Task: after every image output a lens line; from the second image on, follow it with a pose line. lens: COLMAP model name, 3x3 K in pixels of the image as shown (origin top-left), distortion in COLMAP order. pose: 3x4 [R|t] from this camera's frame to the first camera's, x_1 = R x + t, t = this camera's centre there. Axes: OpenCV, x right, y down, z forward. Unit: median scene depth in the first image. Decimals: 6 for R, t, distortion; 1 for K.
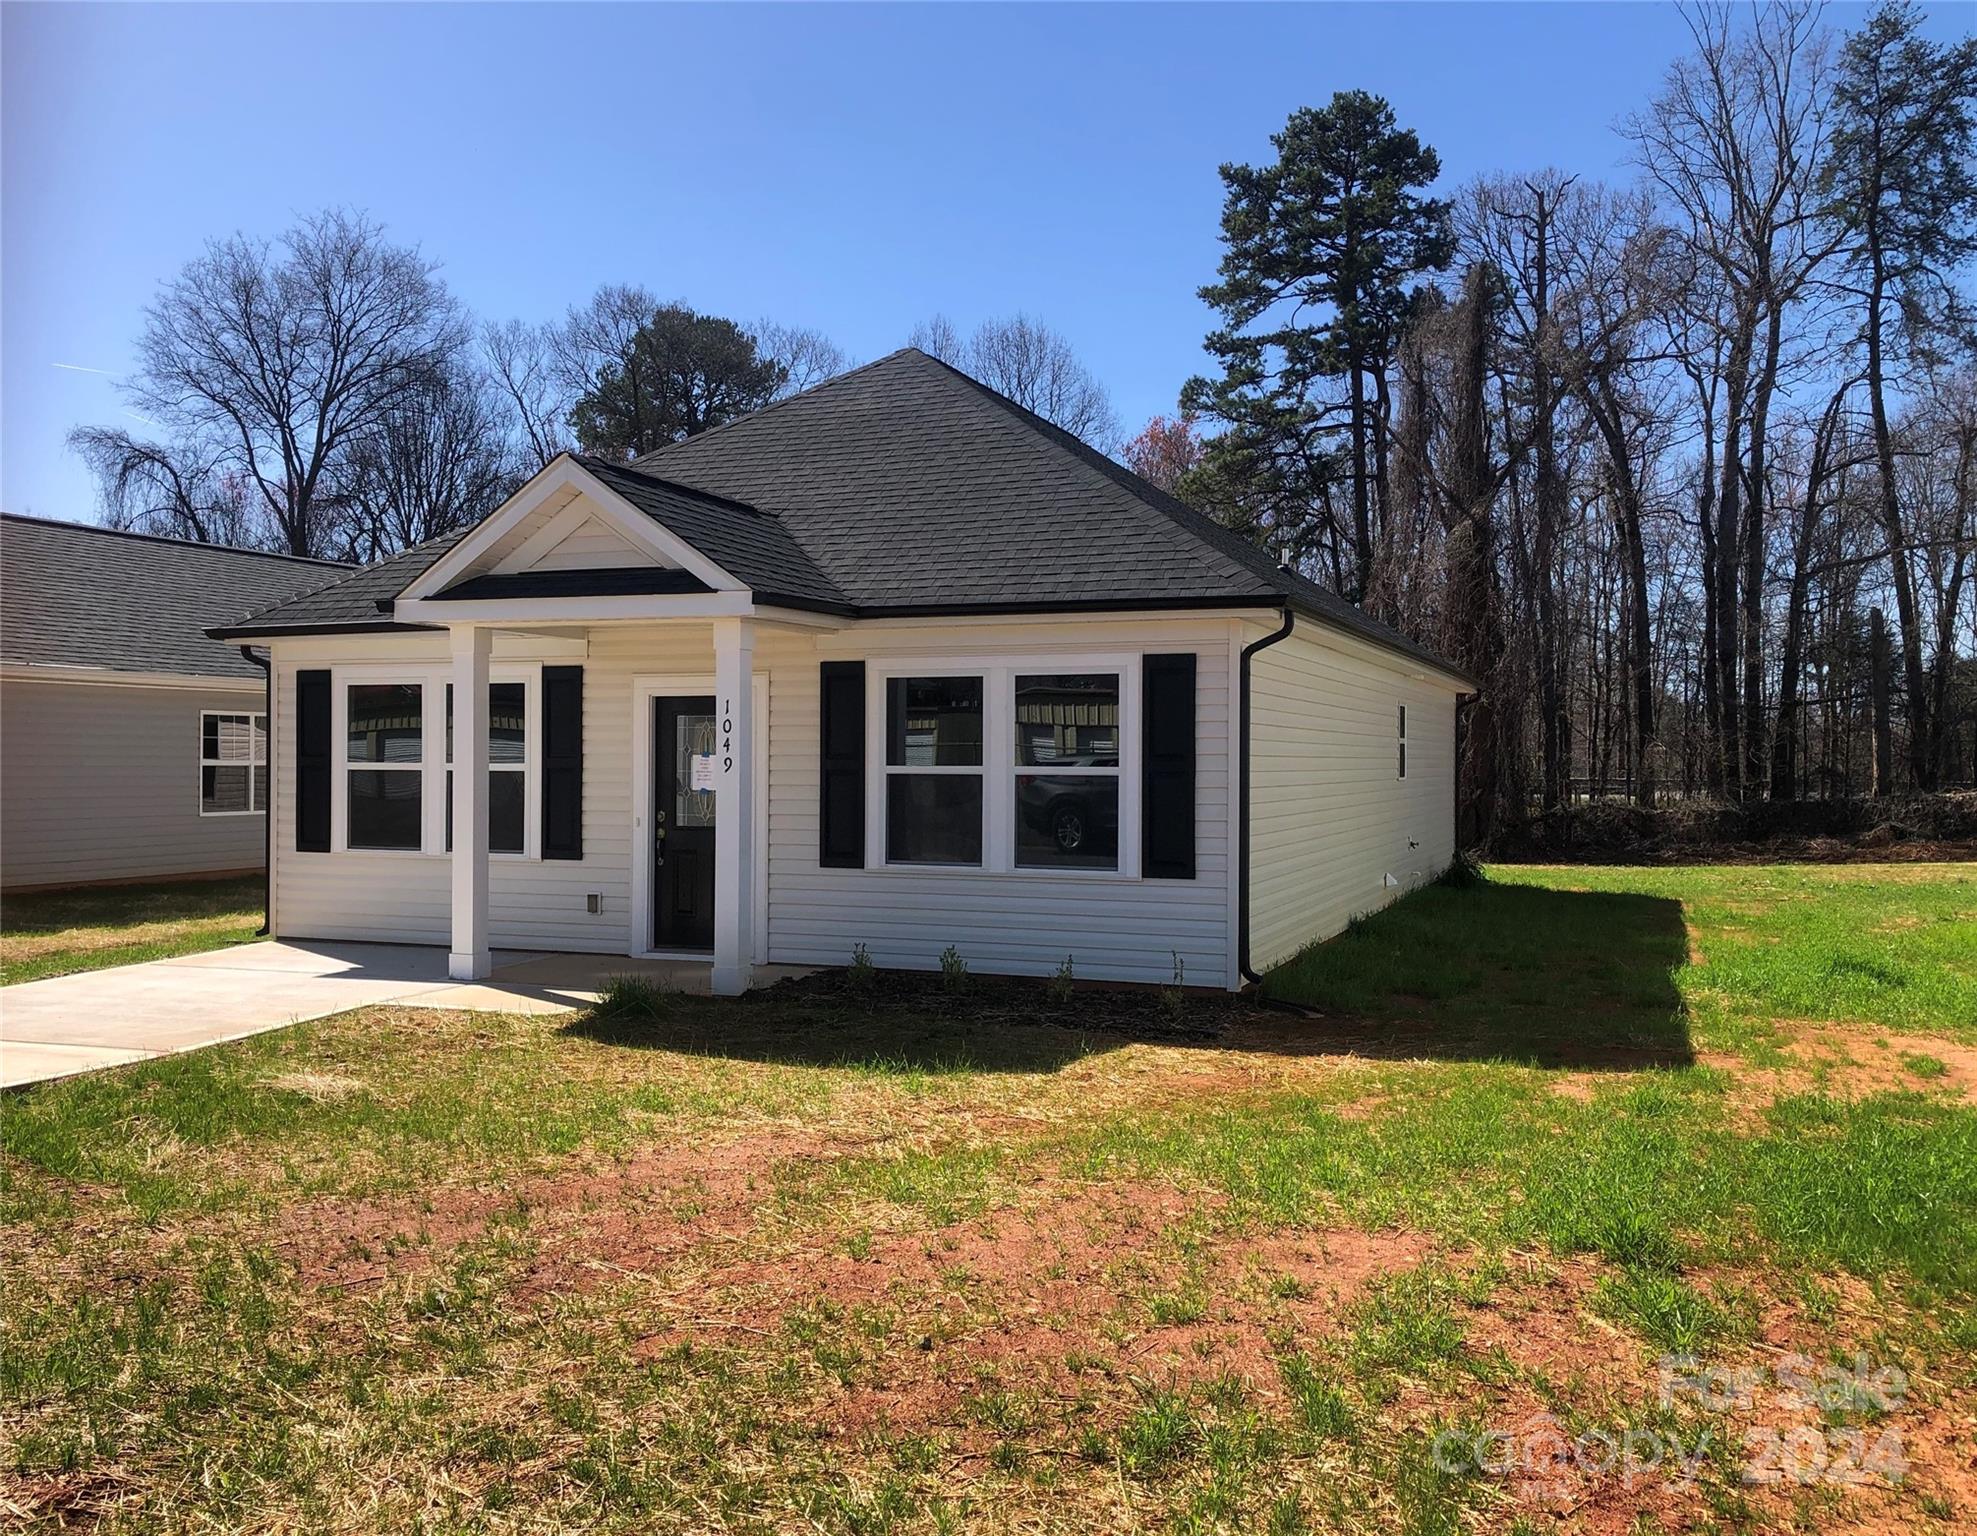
lens RADIAL K [[1815.8, 0, 930.2], [0, 1815.8, 764.4], [0, 0, 1]] dist [0.043838, -0.016674]
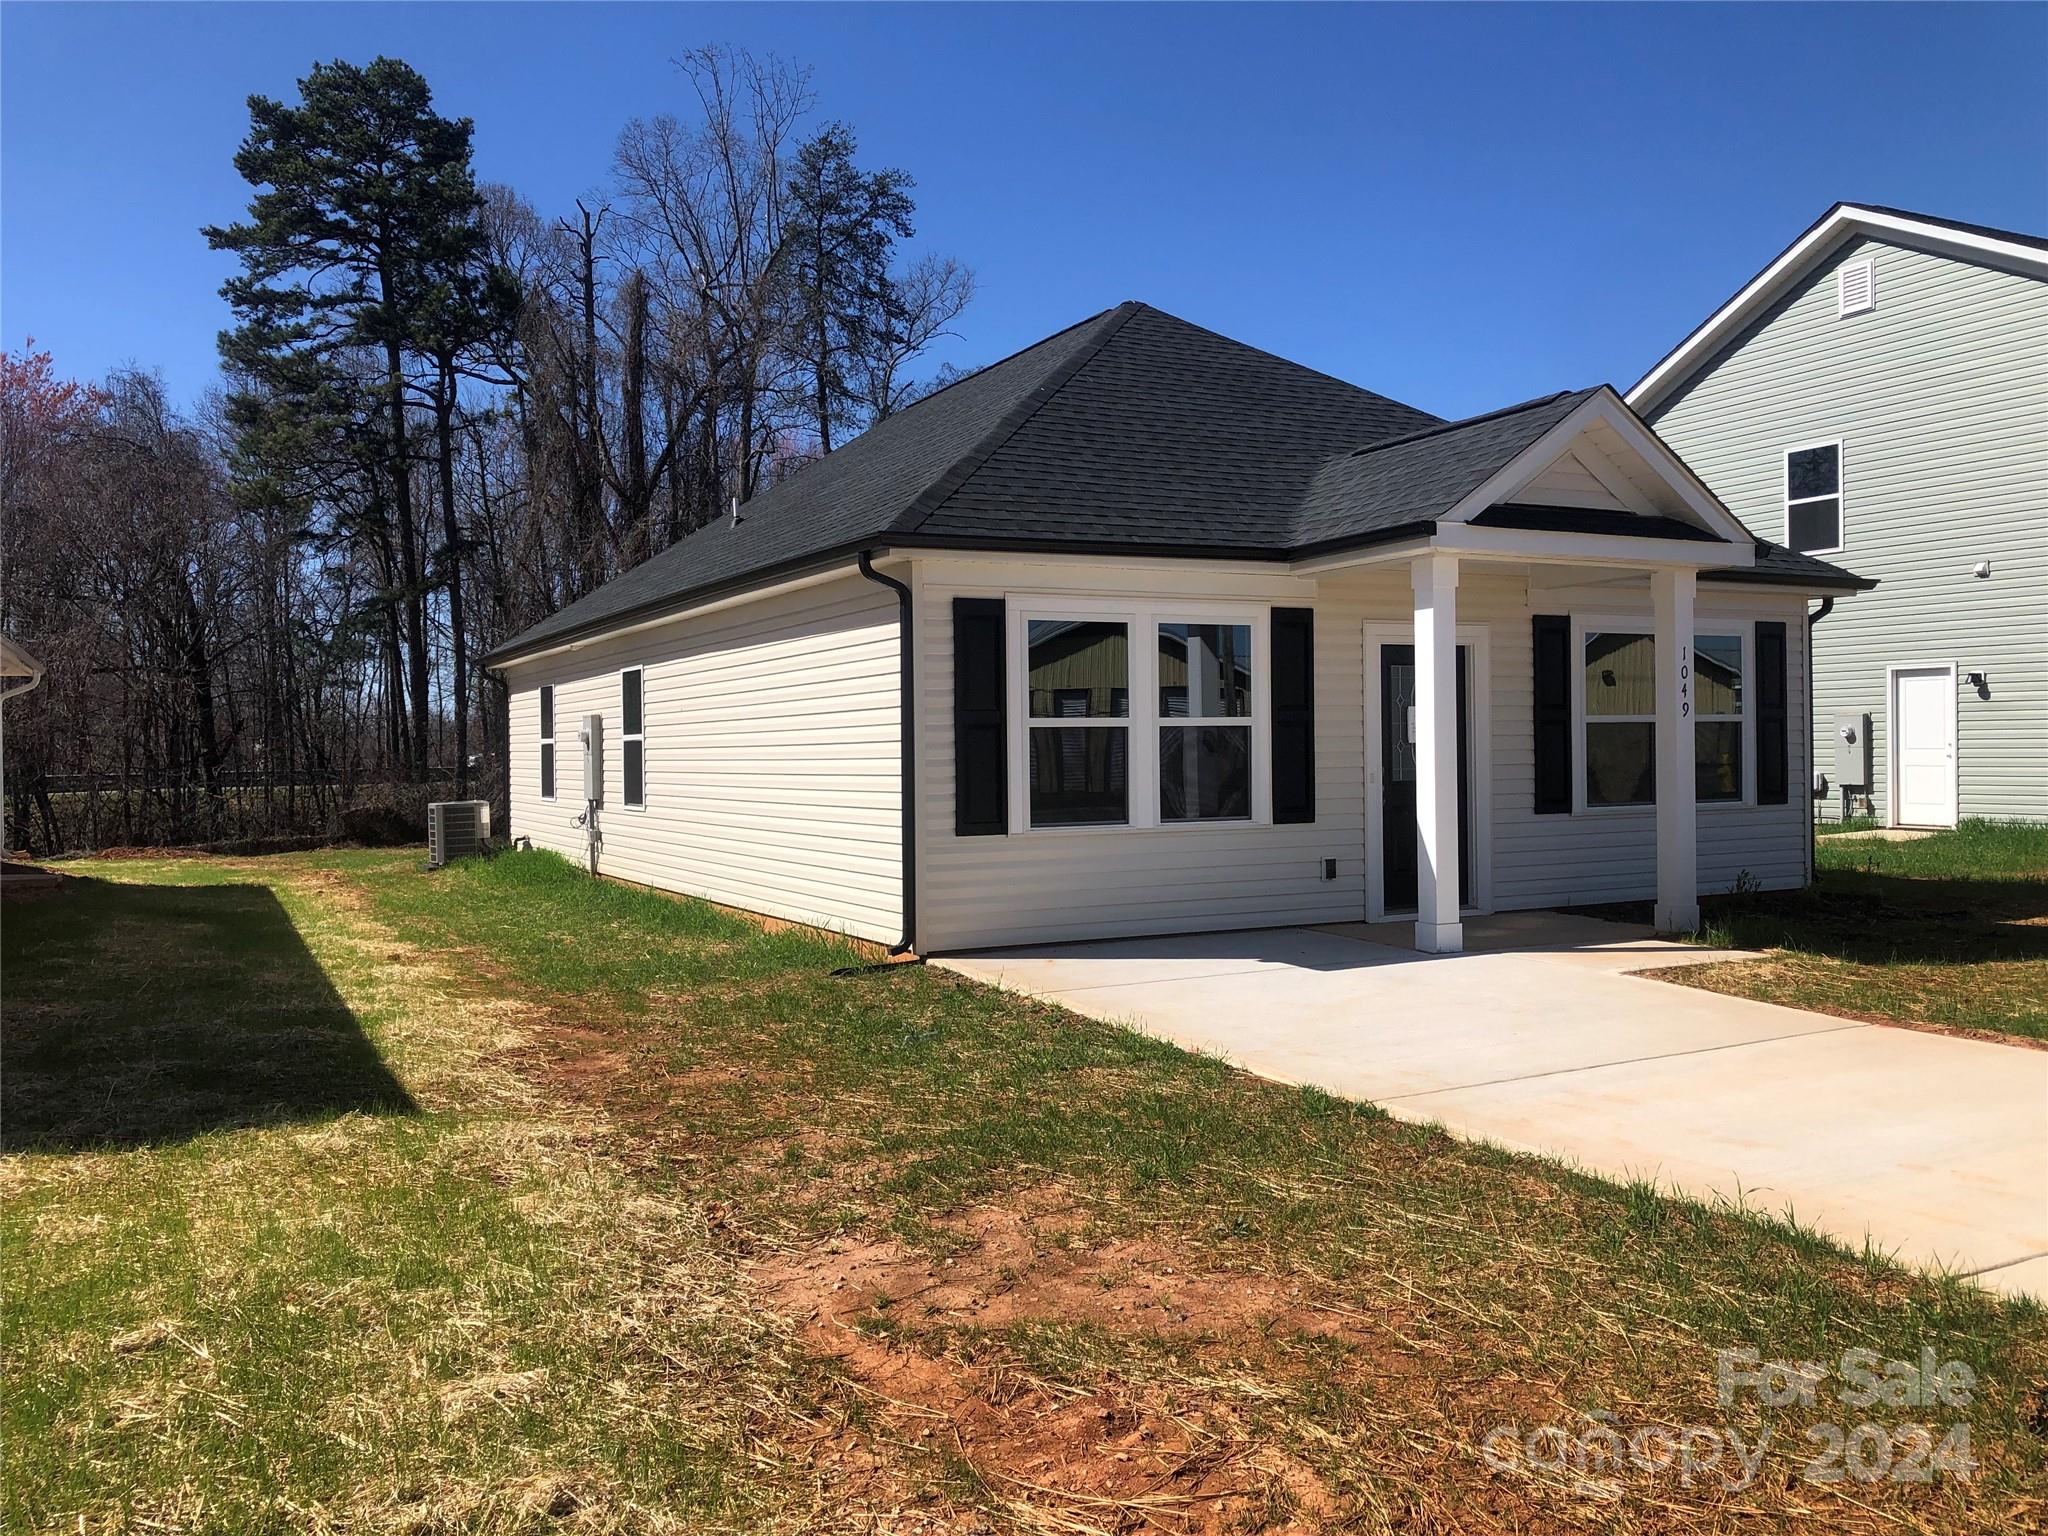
lens RADIAL K [[1658.1, 0, 1024.1], [0, 1658.1, 803.9], [0, 0, 1]] dist [0.032286, 0.002258]
pose [[0.647802, -0.040441, 0.760735, -0.852451], [0.017800, 0.999121, 0.037956, 0.008304], [-0.761601, -0.011047, 0.647952, 0.529118]]
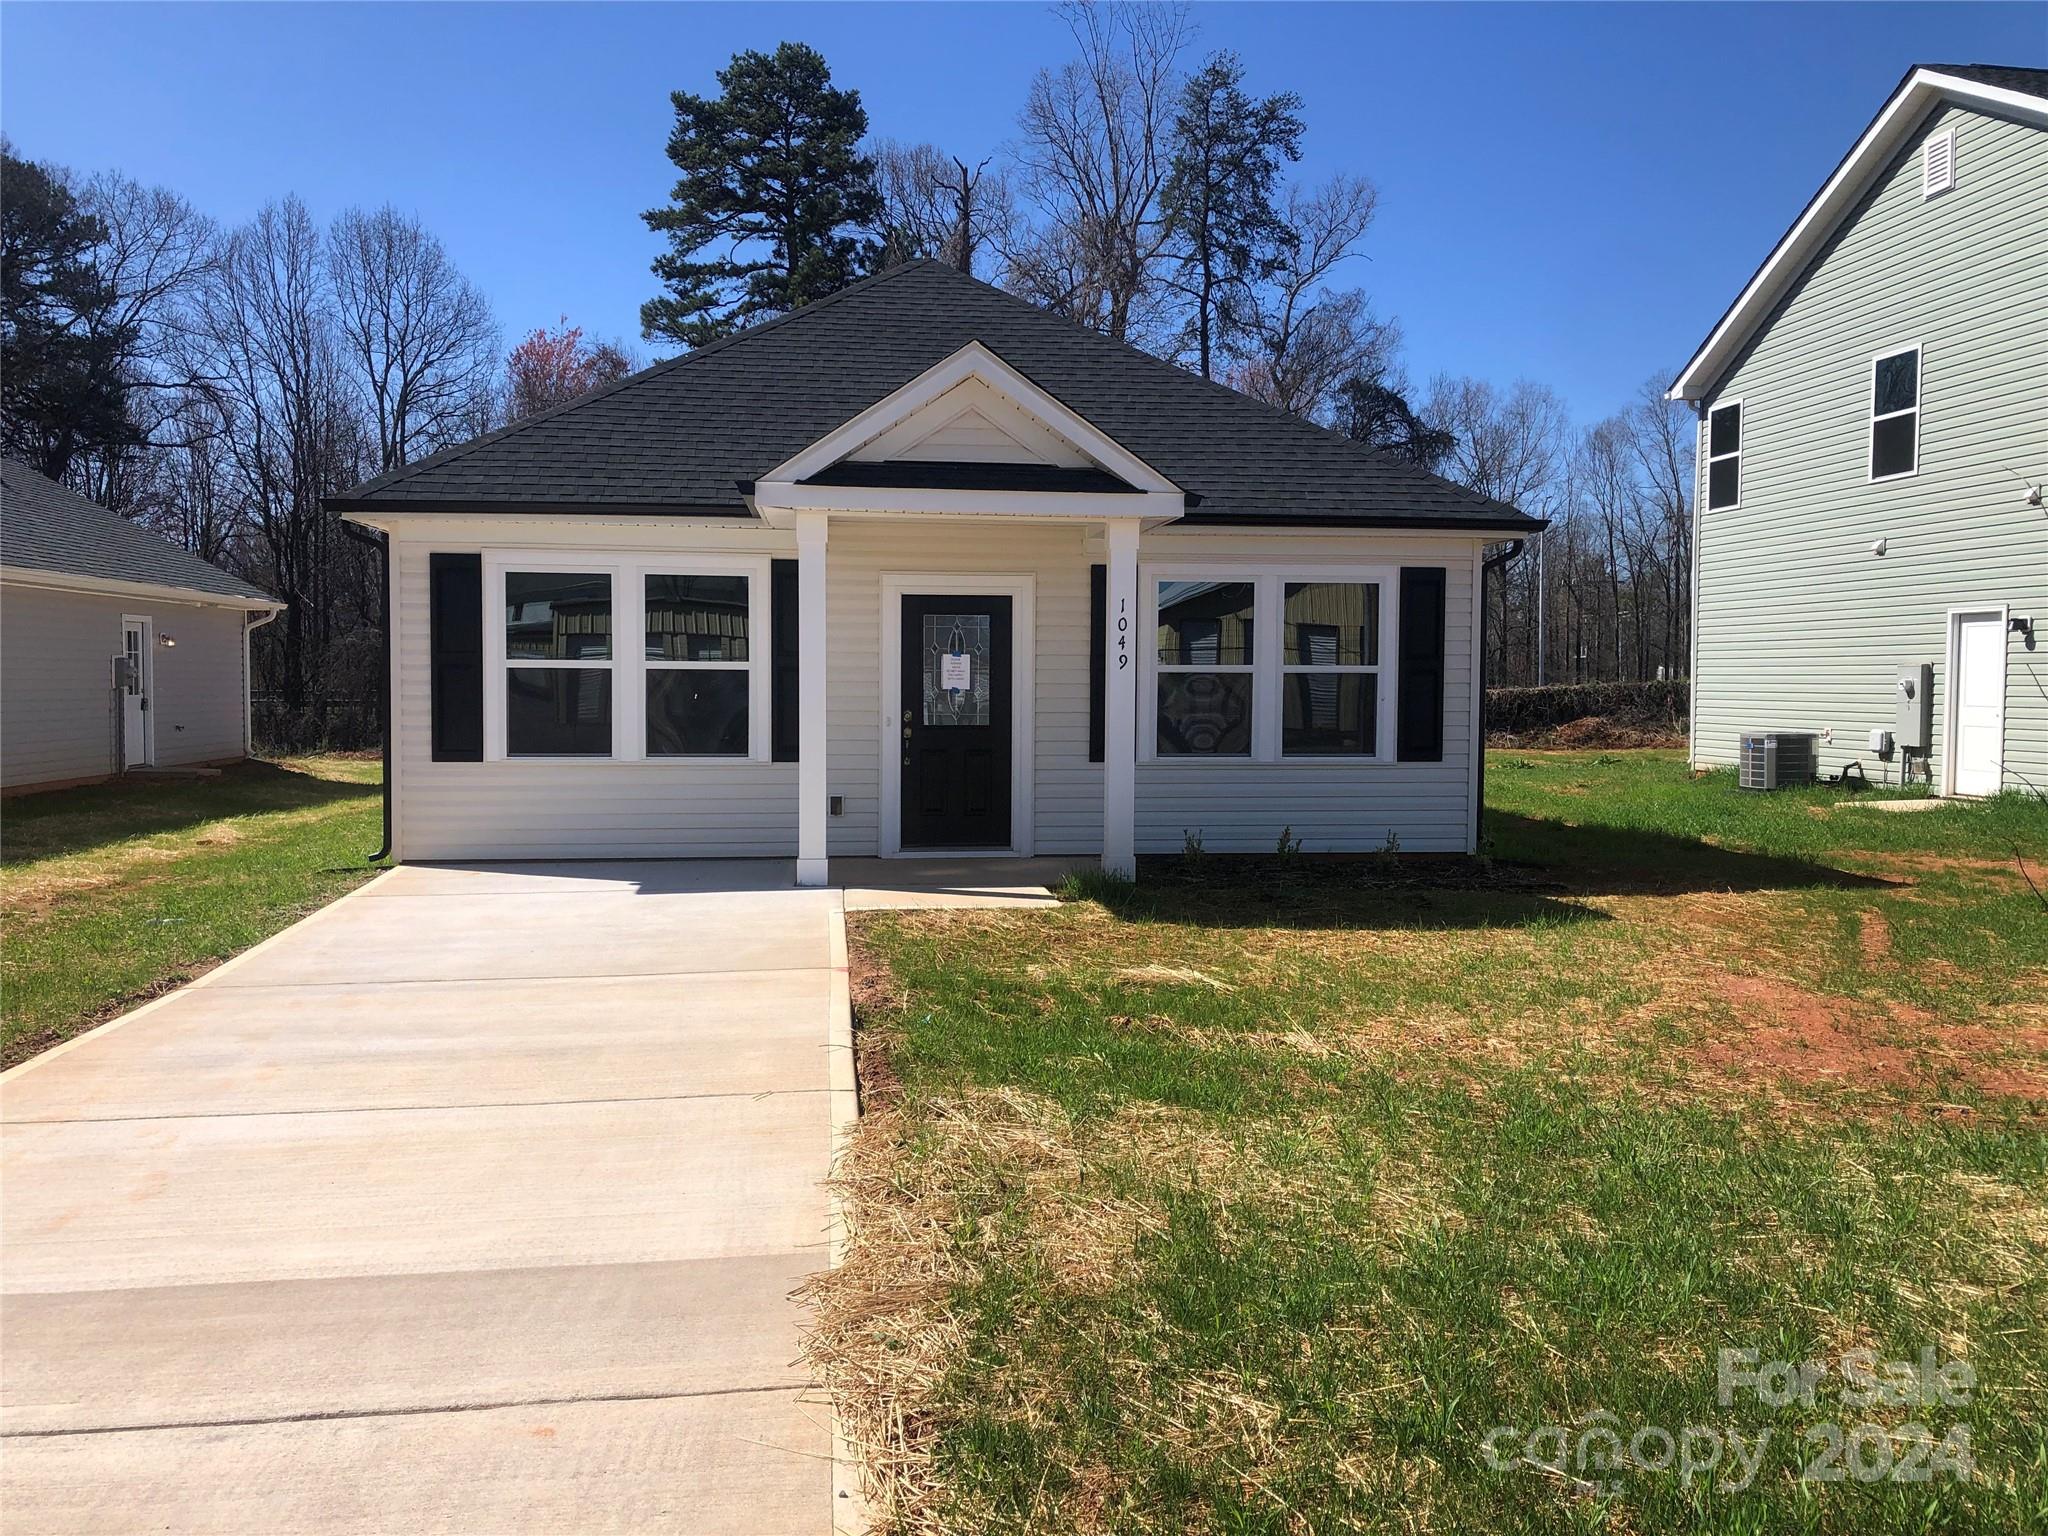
lens RADIAL K [[1677.5, 0, 1048.6], [0, 1677.5, 768.8], [0, 0, 1]] dist [0.053061, -0.004650]
pose [[0.868646, -0.027248, 0.494683, -0.490185], [0.000045, 0.998491, 0.054920, 0.006605], [-0.495433, -0.047684, 0.867336, 0.151188]]
